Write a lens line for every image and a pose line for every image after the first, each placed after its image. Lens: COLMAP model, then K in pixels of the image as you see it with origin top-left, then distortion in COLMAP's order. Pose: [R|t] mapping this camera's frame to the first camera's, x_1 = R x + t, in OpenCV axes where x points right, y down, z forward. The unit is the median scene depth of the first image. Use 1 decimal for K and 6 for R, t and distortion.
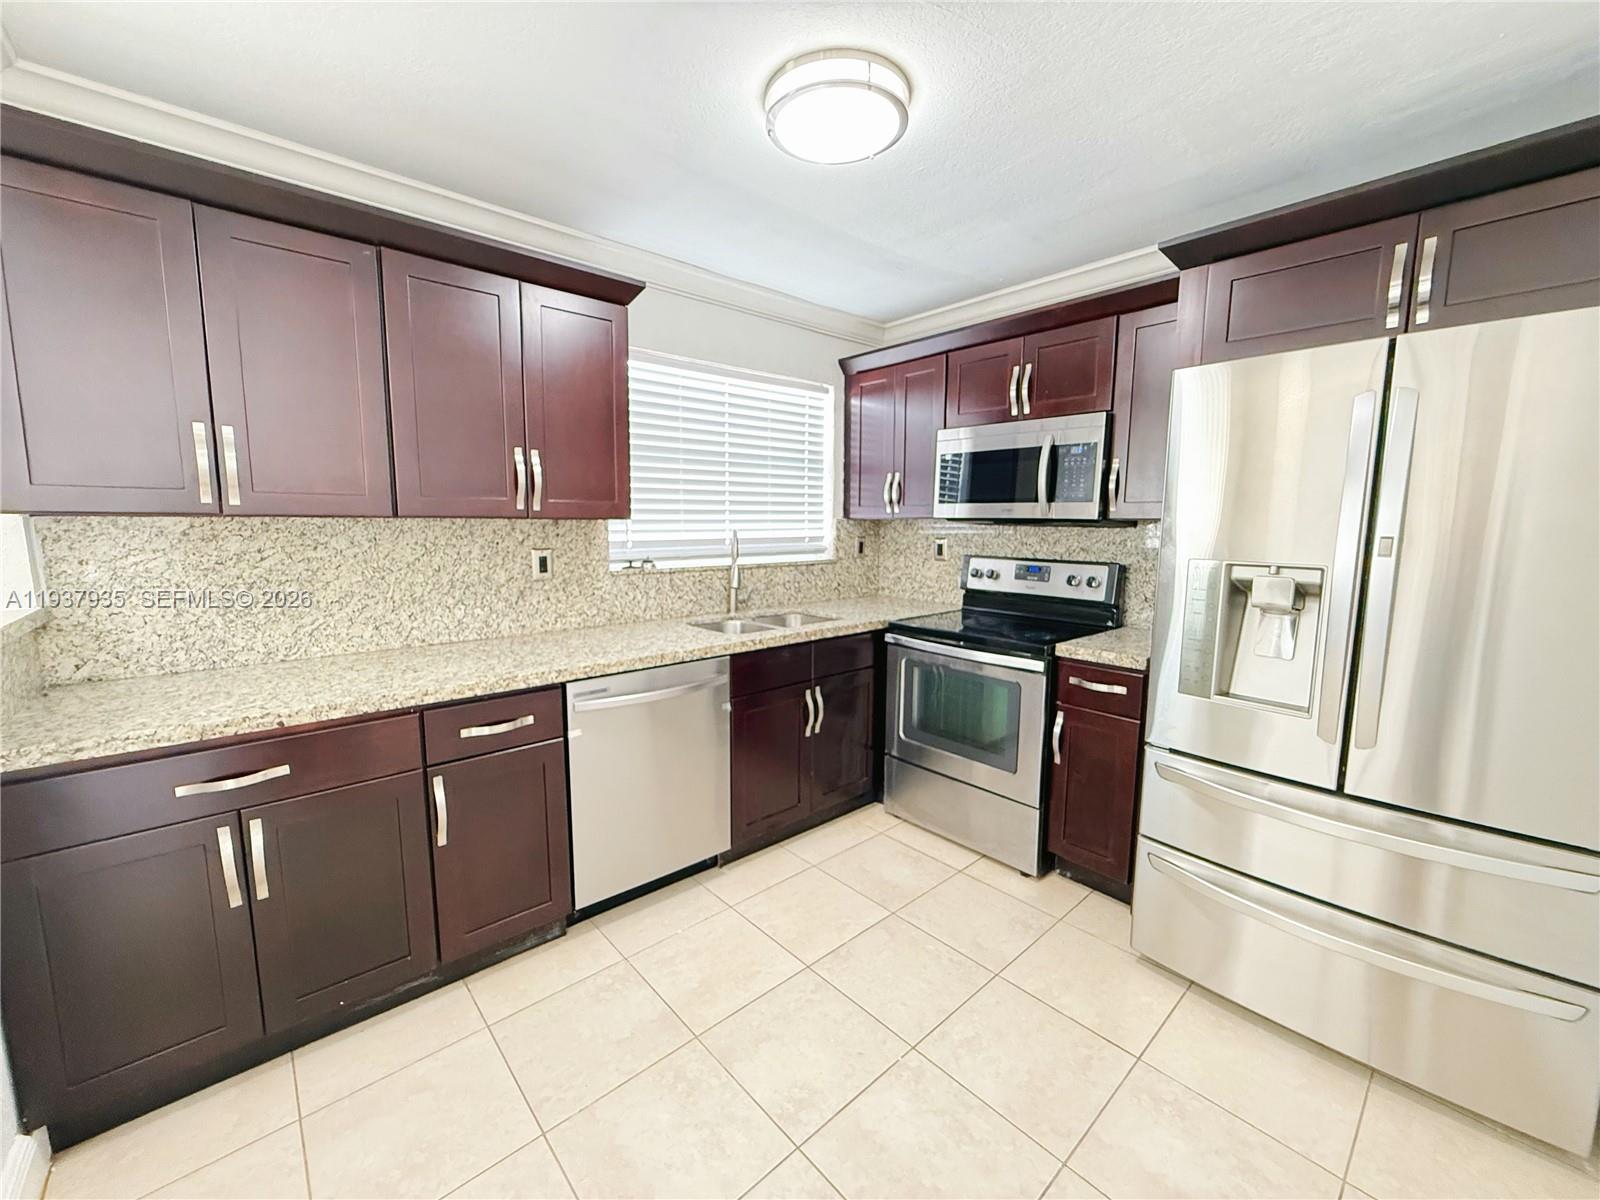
lens RADIAL K [[635.7, 0, 798.6], [0, 635.7, 598.9], [0, 0, 1]] dist [0.000387, -0.001279]
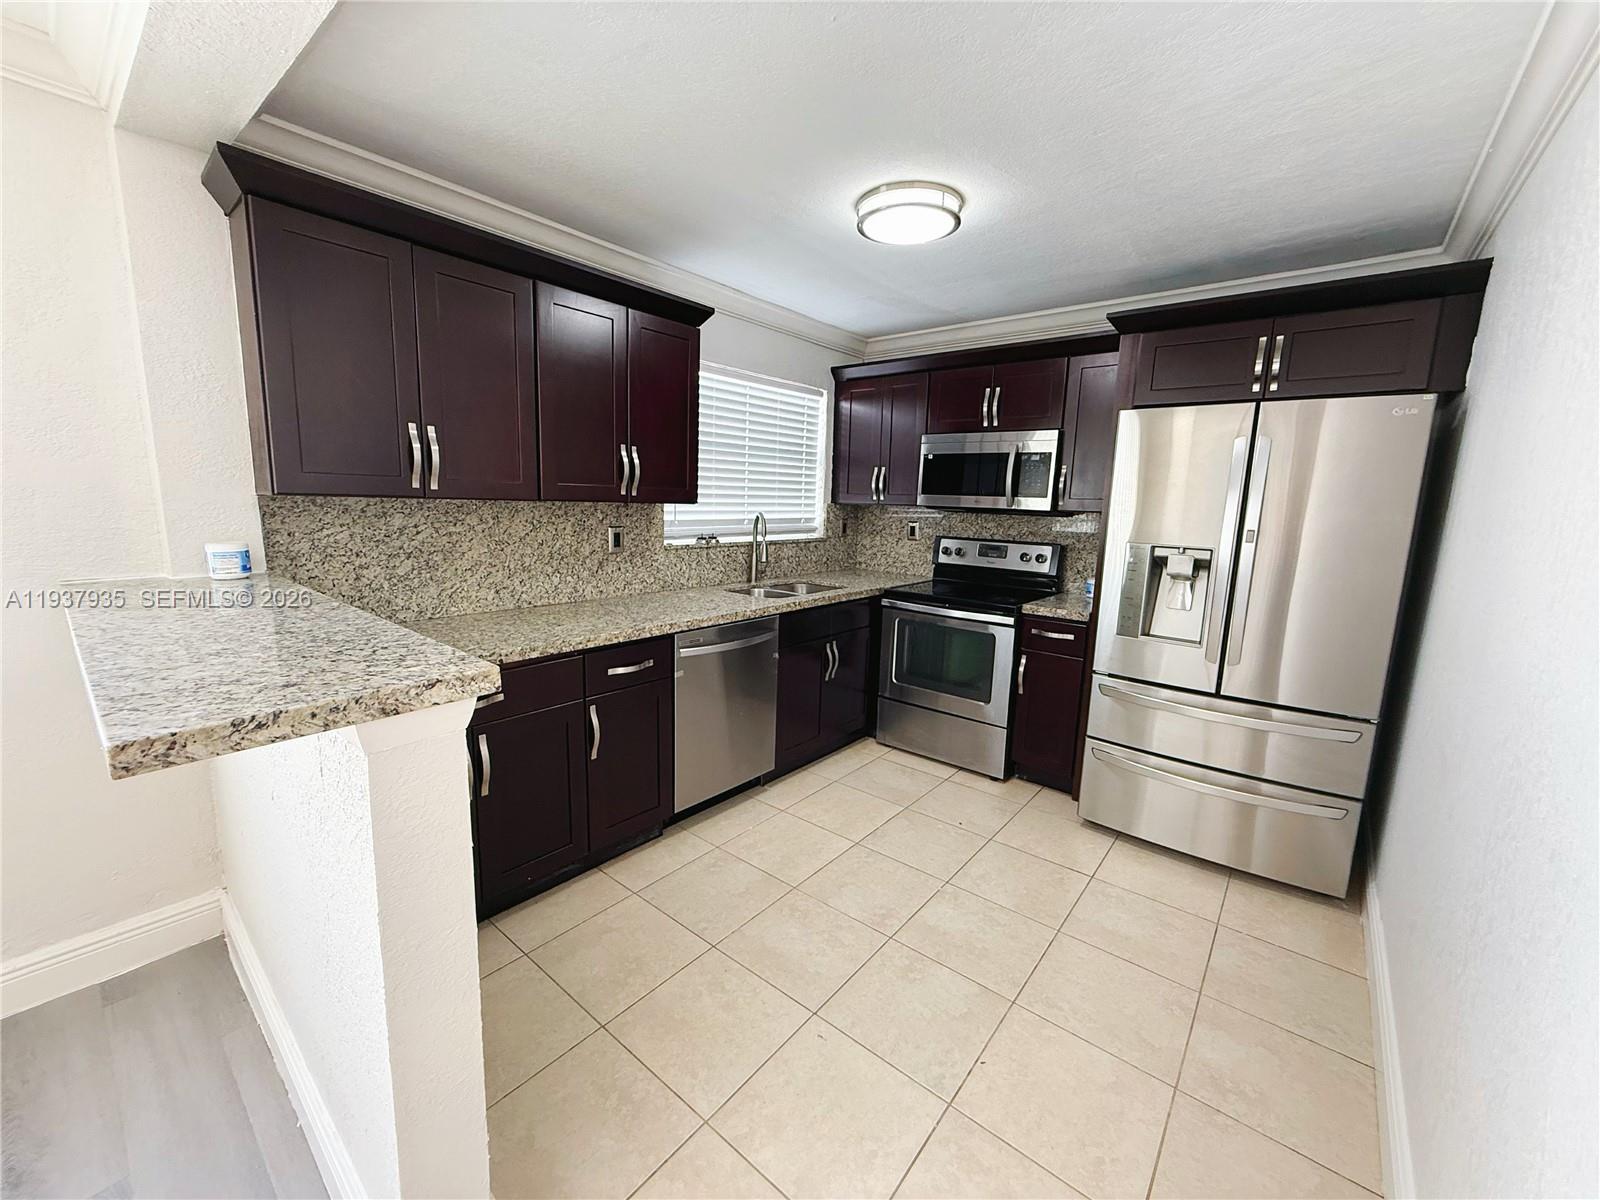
lens RADIAL K [[635.7, 0, 797.7], [0, 635.7, 599.7], [0, 0, 1]] dist [0.000387, -0.001279]
pose [[0.987726, -0.002402, 0.156181, -0.297551], [-0.003442, 0.999304, 0.037139, 0.014530], [-0.156161, -0.037221, 0.987030, -0.268213]]
